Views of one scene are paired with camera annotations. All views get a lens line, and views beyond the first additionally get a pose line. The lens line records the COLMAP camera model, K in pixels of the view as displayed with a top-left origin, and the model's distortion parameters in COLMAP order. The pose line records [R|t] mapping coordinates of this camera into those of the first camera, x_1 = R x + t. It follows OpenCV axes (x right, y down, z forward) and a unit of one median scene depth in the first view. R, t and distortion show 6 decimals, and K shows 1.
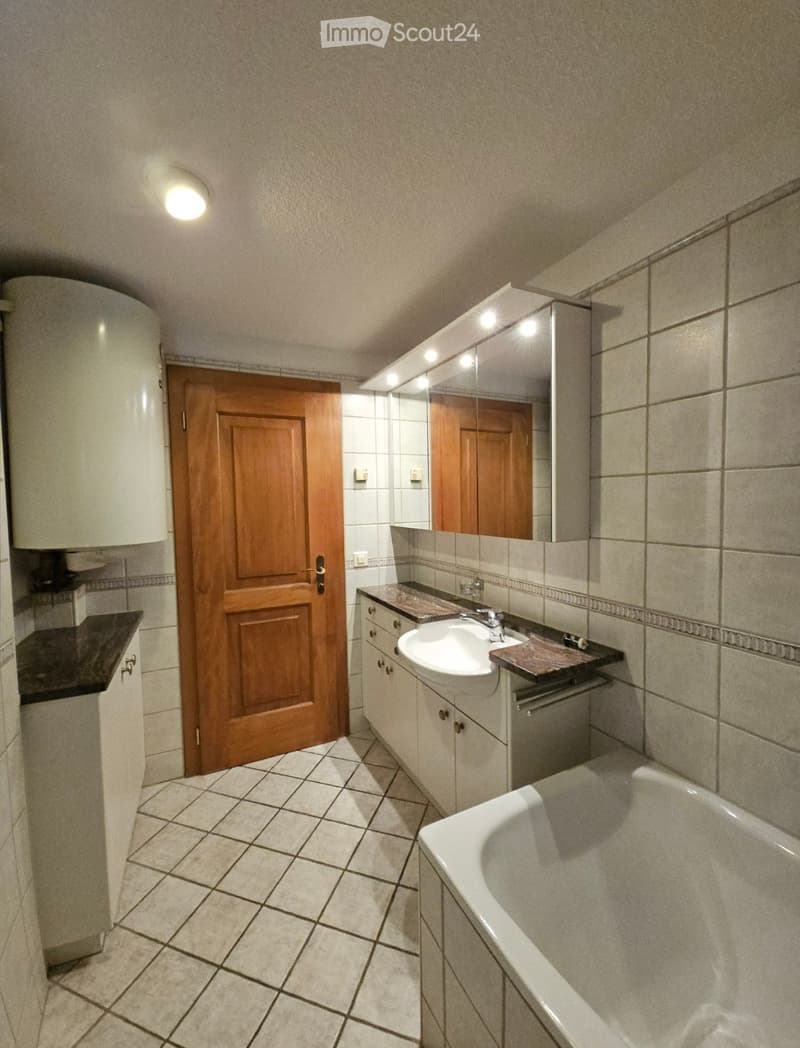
lens RADIAL K [[433.2, 0, 397.0], [0, 433.2, 530.4], [0, 0, 1]] dist [-0.000467, -0.000265]
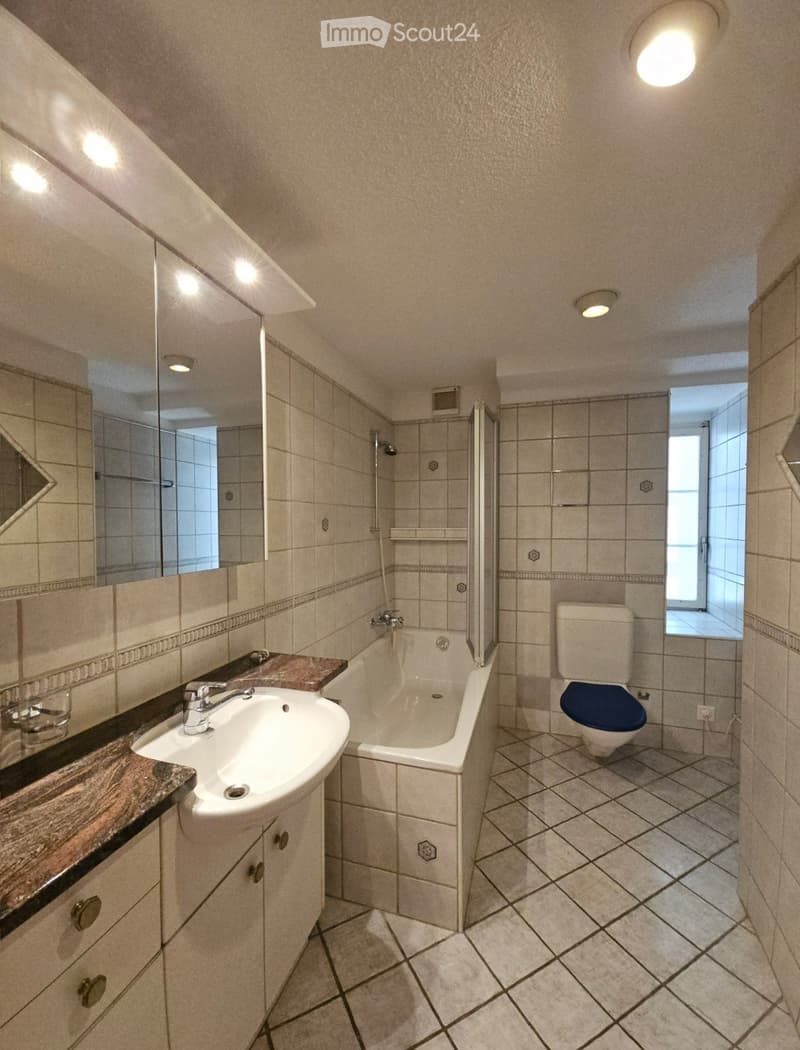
lens RADIAL K [[434.0, 0, 397.0], [0, 434.0, 531.4], [0, 0, 1]] dist [-0.000467, -0.000265]
pose [[-0.710814, -0.005742, 0.703356, -0.548506], [0.060146, 0.995808, 0.068913, -0.091176], [-0.700804, 0.091289, -0.707489, 1.497339]]
